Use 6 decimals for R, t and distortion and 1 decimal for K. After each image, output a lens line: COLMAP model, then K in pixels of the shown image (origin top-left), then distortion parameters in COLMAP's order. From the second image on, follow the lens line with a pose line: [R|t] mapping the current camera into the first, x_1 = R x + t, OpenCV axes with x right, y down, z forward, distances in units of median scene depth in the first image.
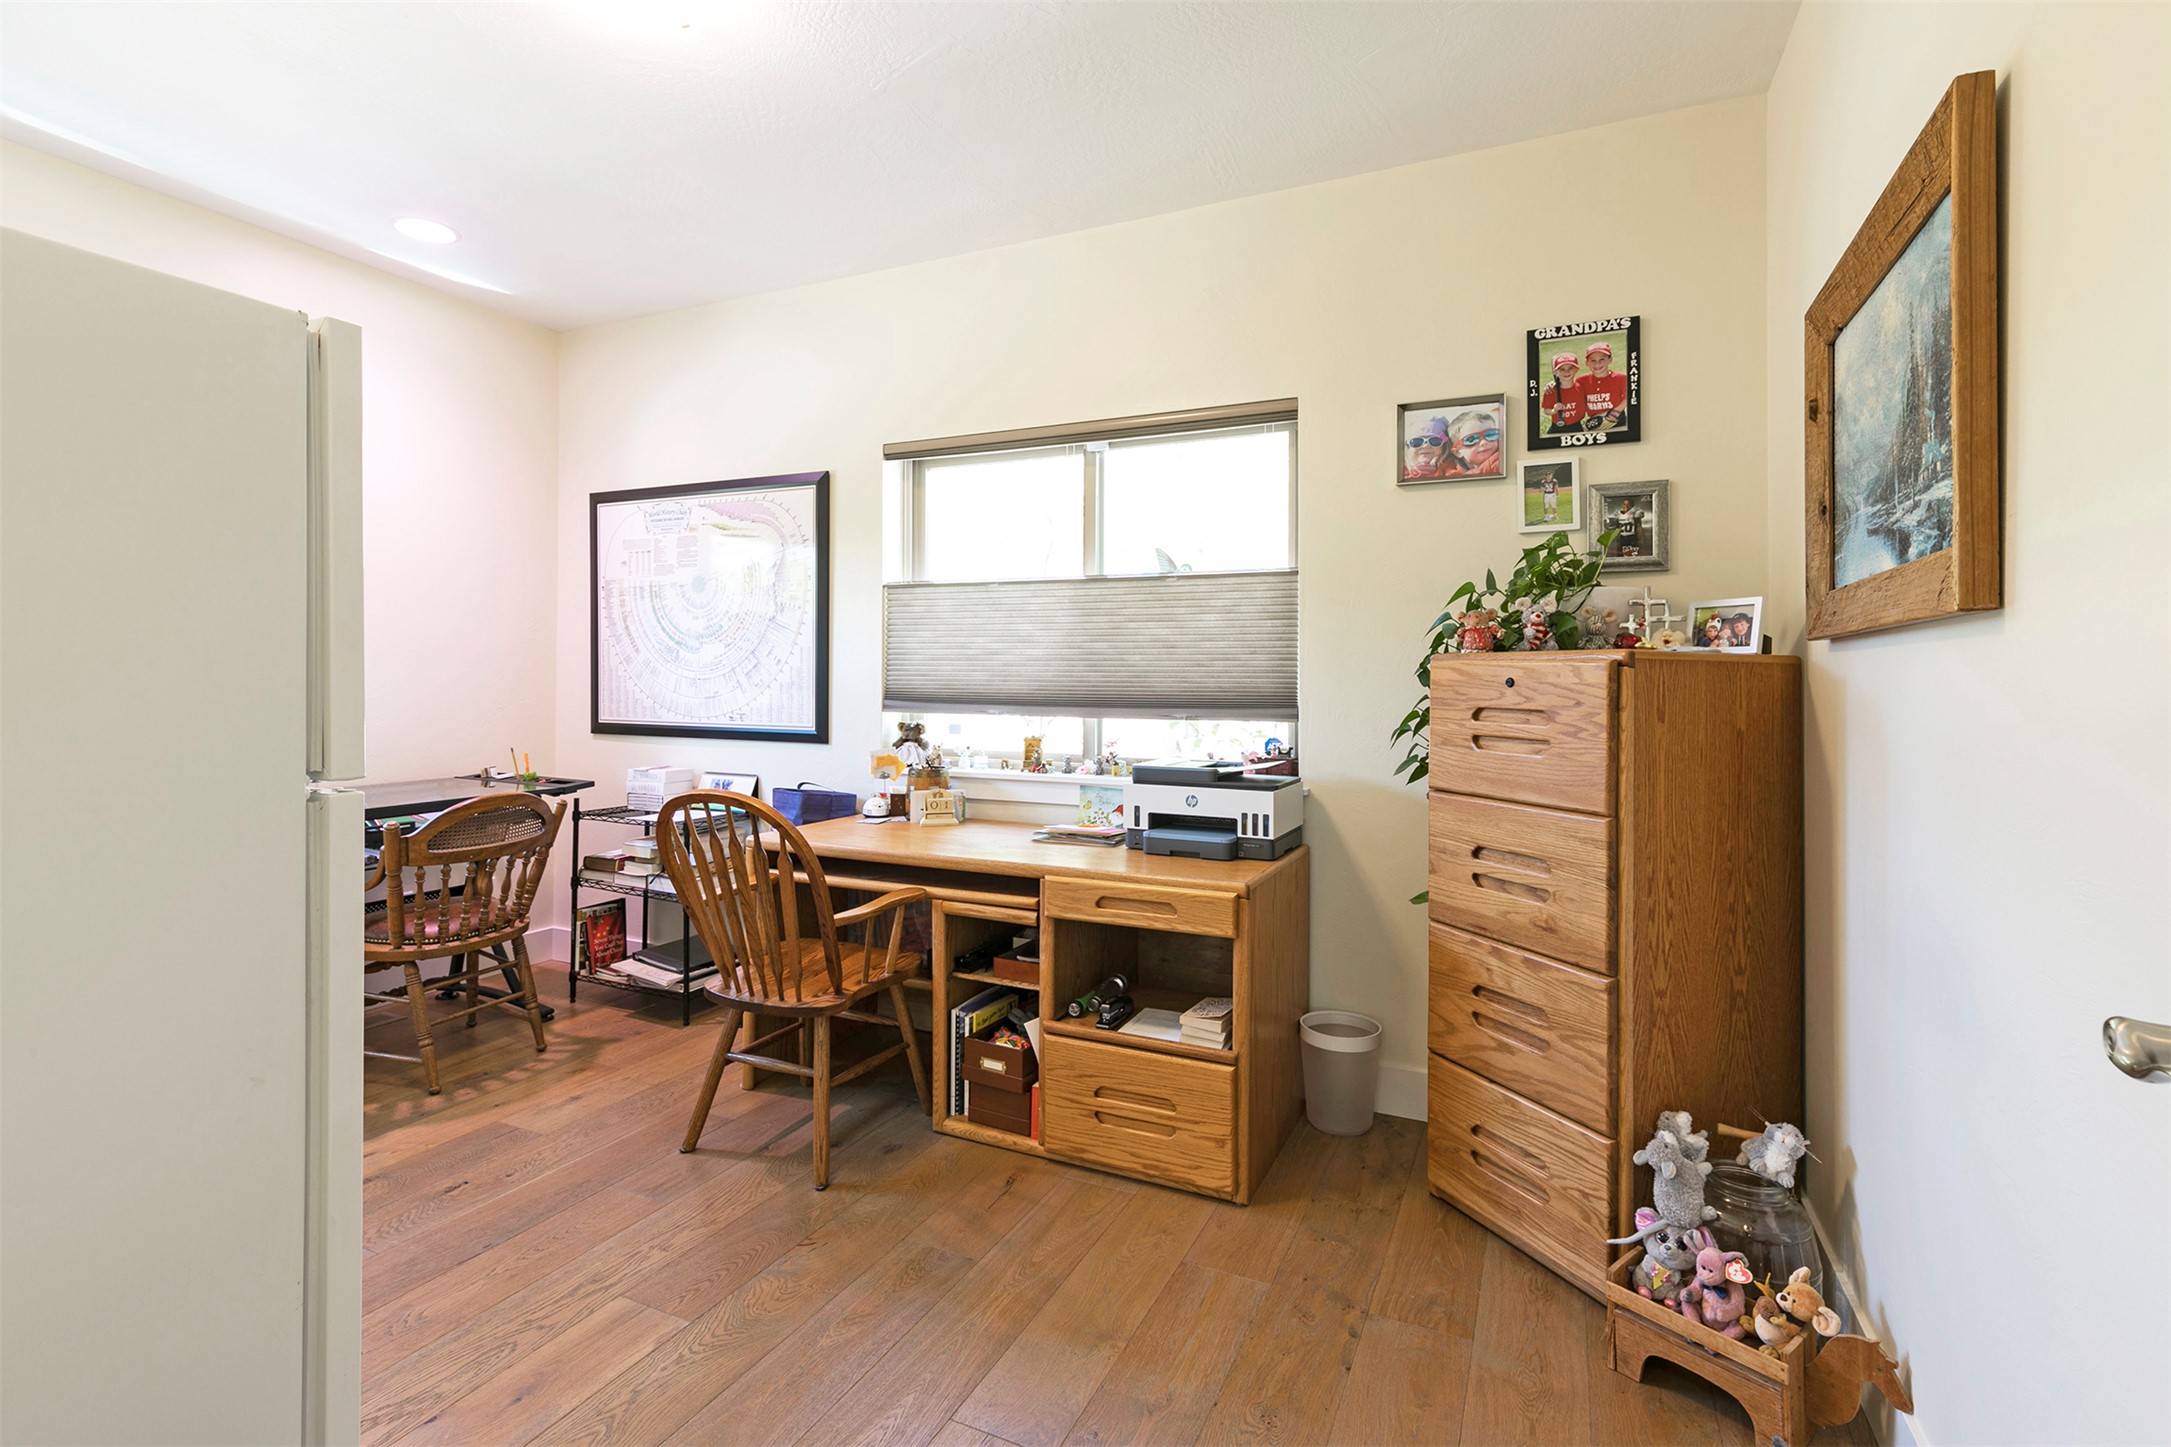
lens RADIAL K [[971.4, 0, 1082.3], [0, 971.4, 683.5], [0, 0, 1]] dist [0.001083, -0.000007]
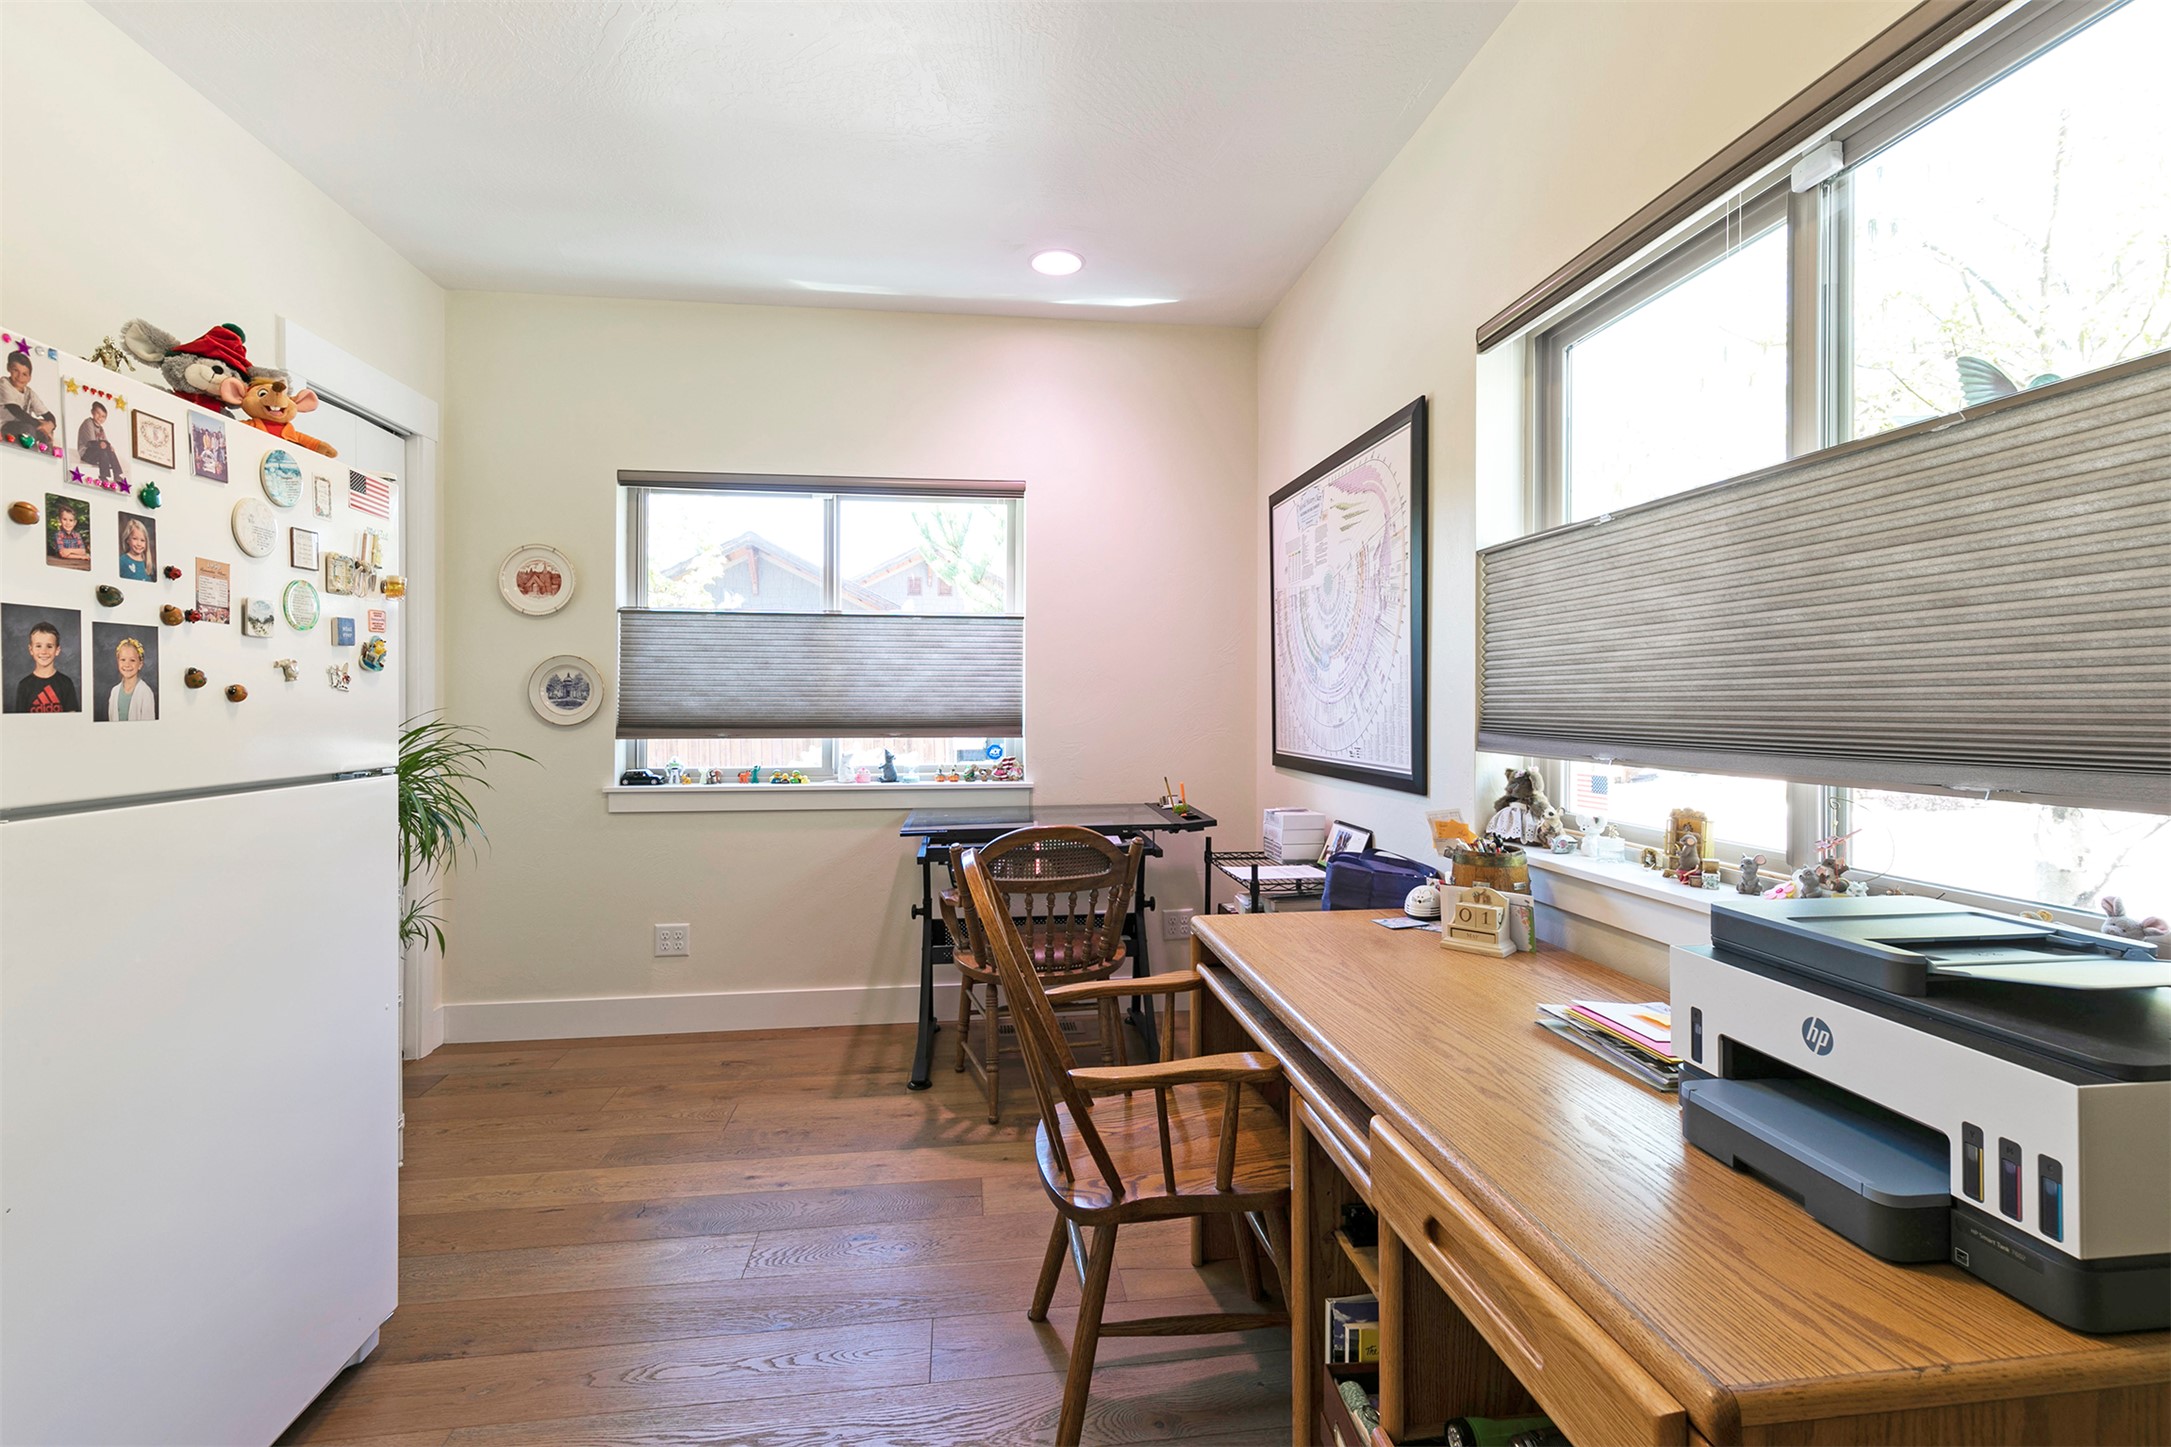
lens RADIAL K [[996.1, 0, 1089.4], [0, 996.1, 712.2], [0, 0, 1]] dist [0.003072, -0.000152]
pose [[0.553277, -0.002518, -0.832994, 0.207968], [0.003655, 0.999993, -0.000595, 0.003227], [0.832989, -0.002715, 0.553282, 0.455177]]
